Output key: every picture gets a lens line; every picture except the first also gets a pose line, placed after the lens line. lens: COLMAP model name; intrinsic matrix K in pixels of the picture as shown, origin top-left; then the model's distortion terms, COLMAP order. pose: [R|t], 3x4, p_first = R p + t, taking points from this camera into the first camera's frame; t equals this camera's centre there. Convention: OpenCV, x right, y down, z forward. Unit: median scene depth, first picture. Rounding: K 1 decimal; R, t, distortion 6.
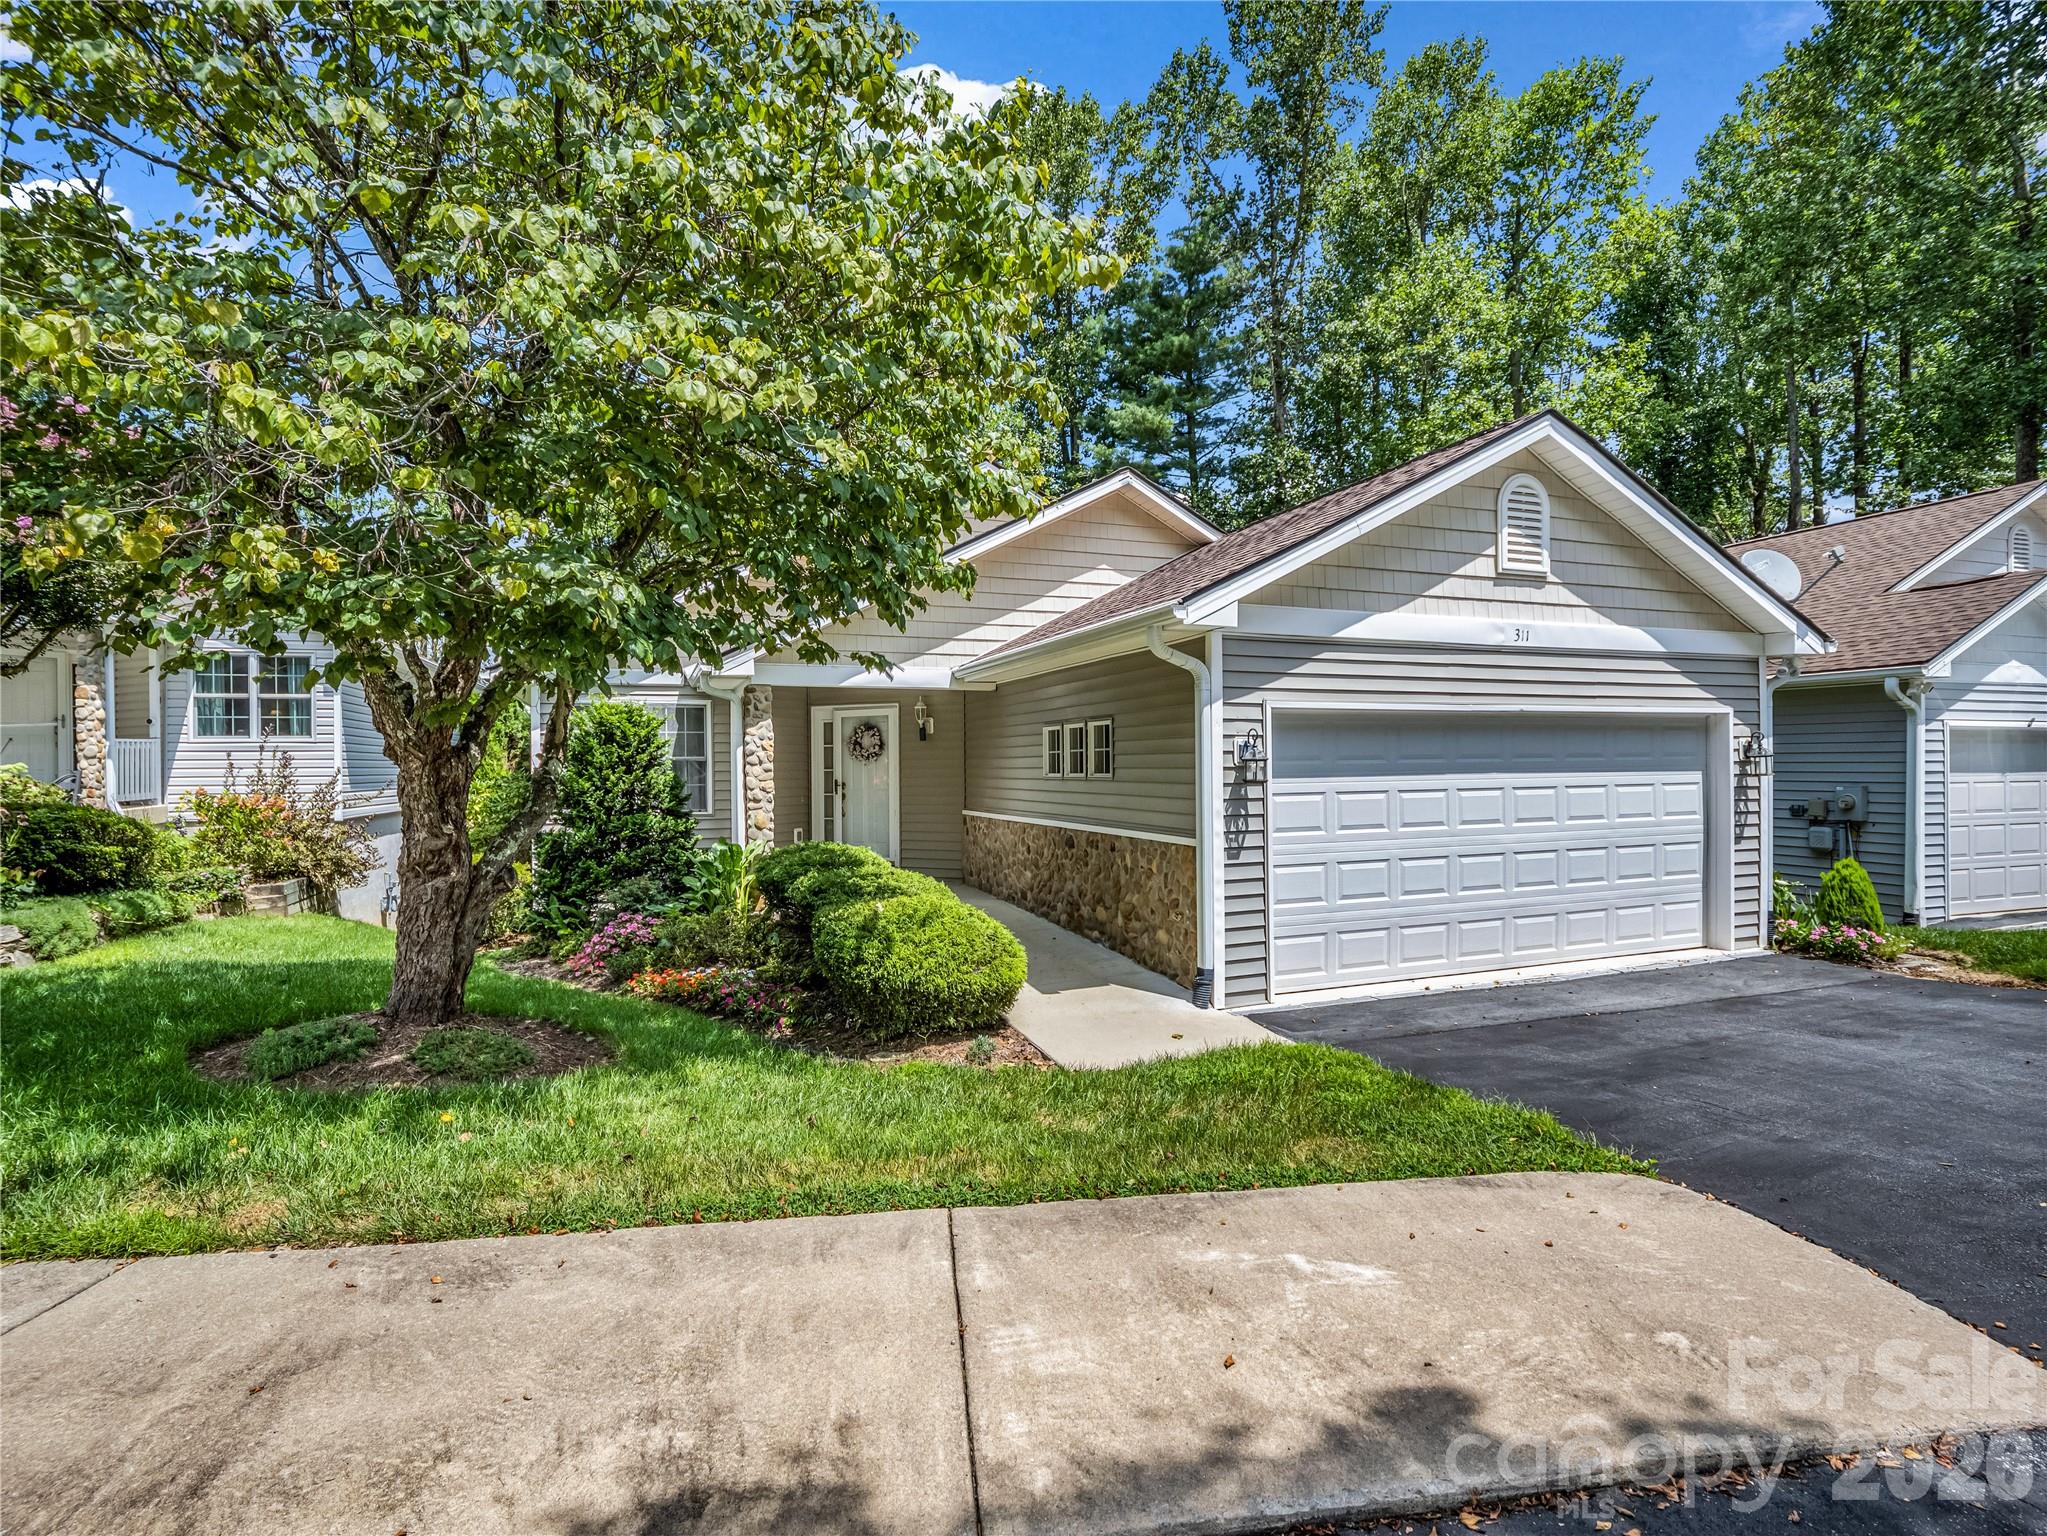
lens RADIAL K [[983.3, 0, 1023.1], [0, 983.3, 769.5], [0, 0, 1]] dist [-0.000631, 0.000111]
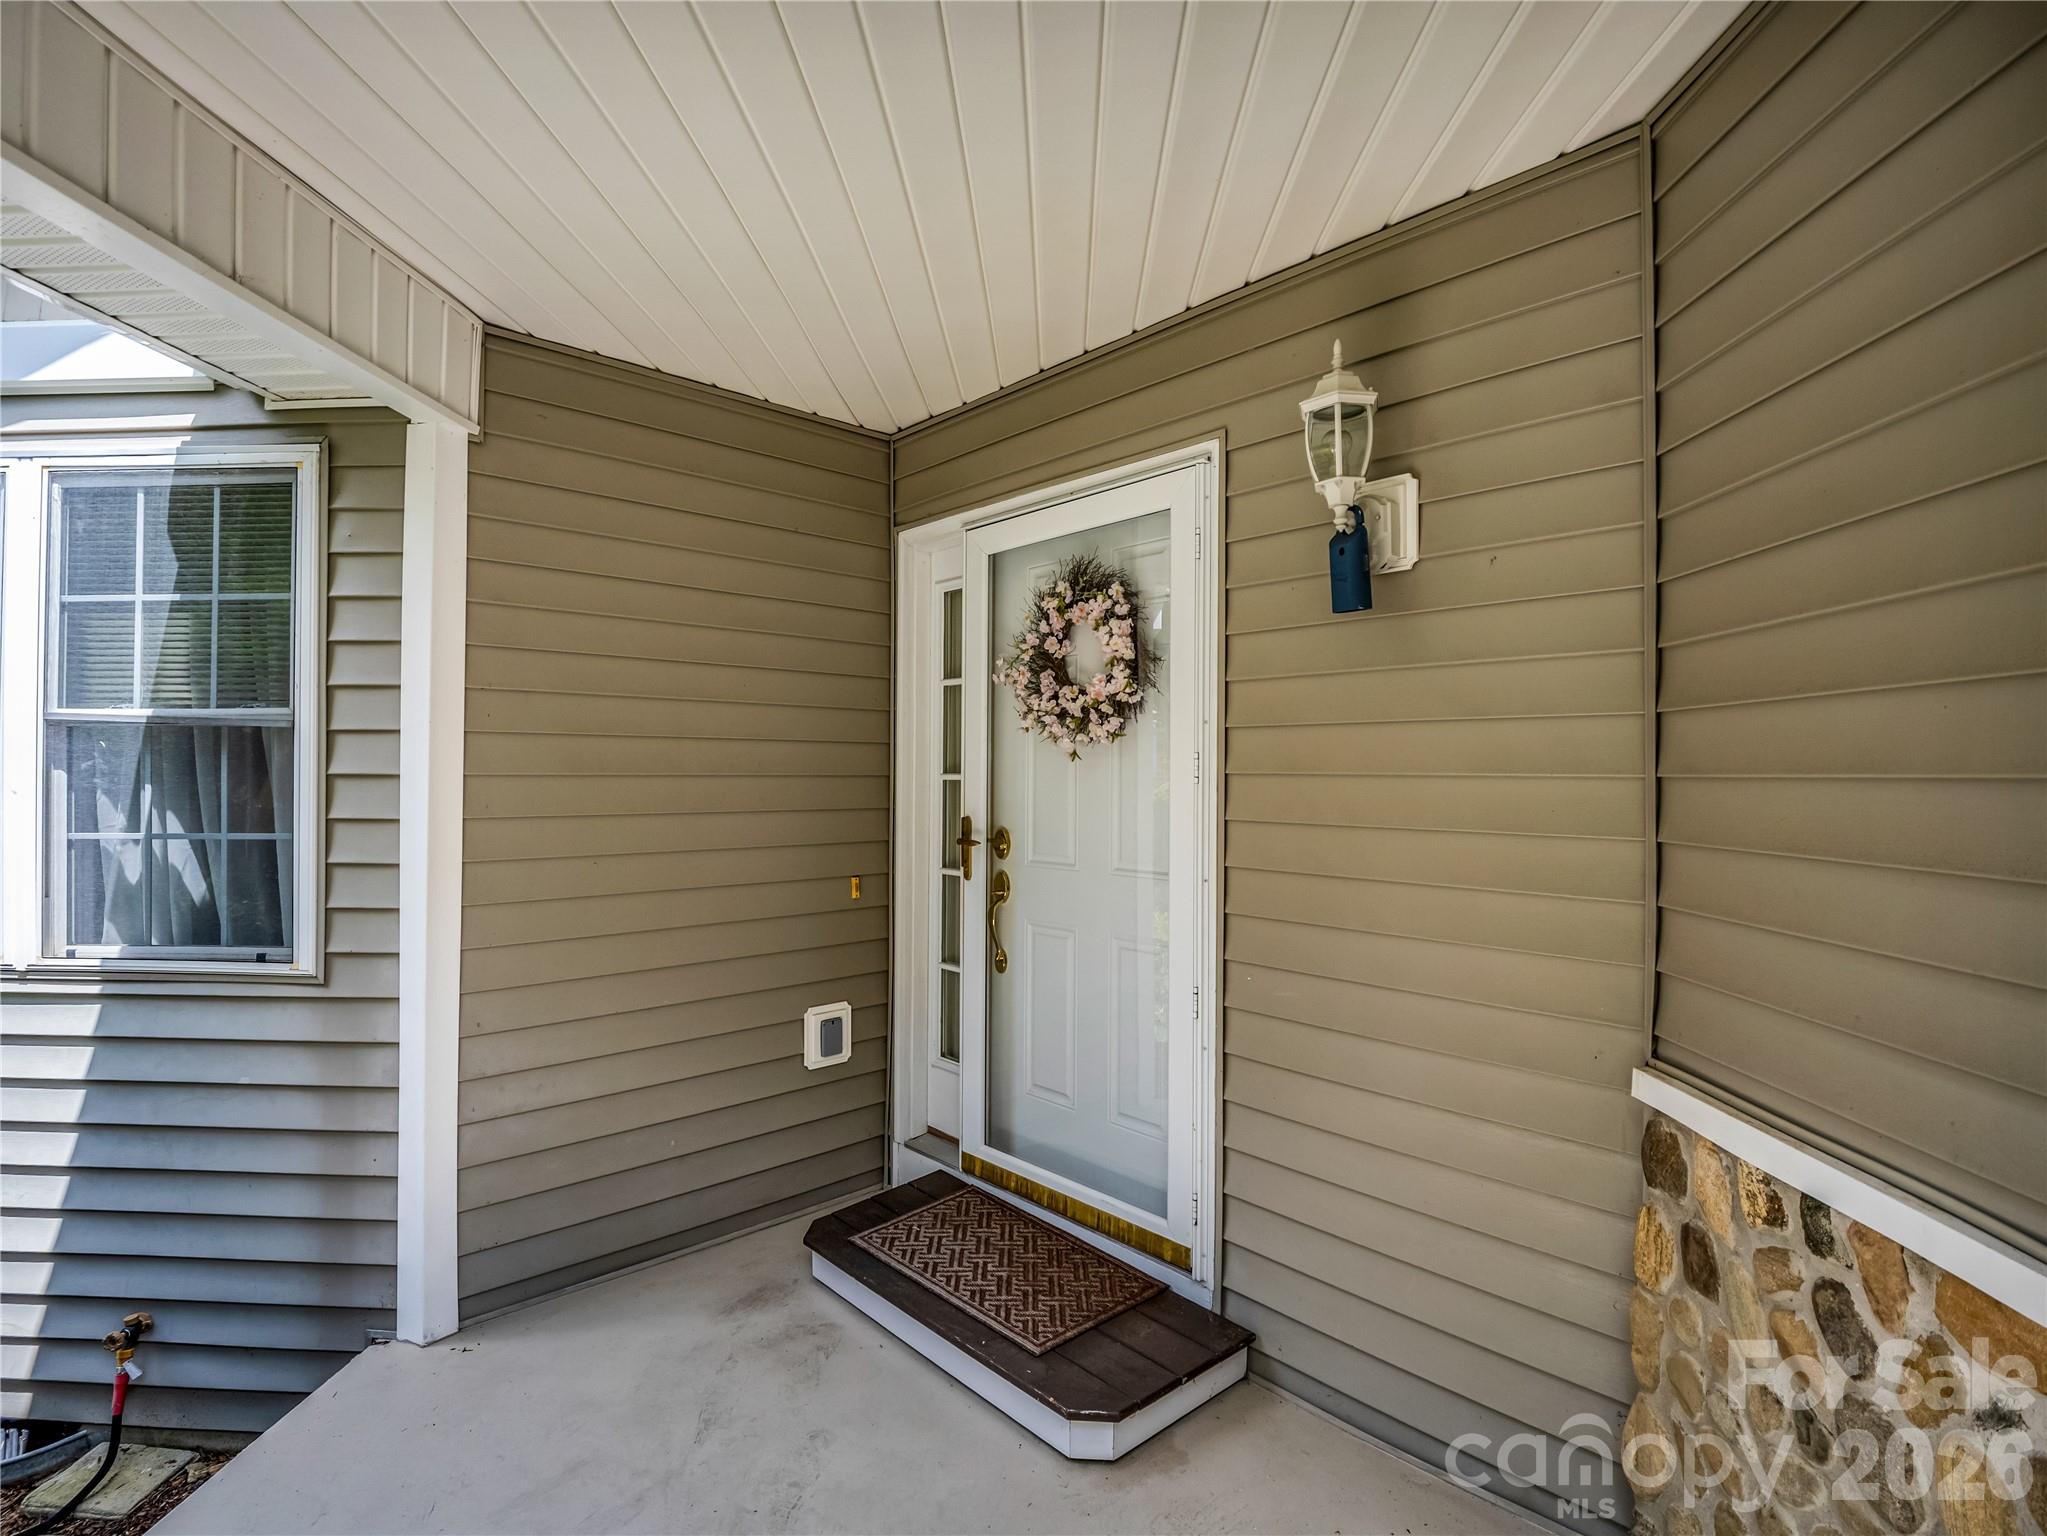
lens RADIAL K [[983.3, 0, 1020.9], [0, 983.3, 770.0], [0, 0, 1]] dist [-0.000631, 0.000111]
pose [[0.915480, 0.013557, -0.402134, -0.083452], [-0.015915, 0.999870, -0.002522, -0.001179], [0.402048, 0.008709, 0.915577, 0.799881]]
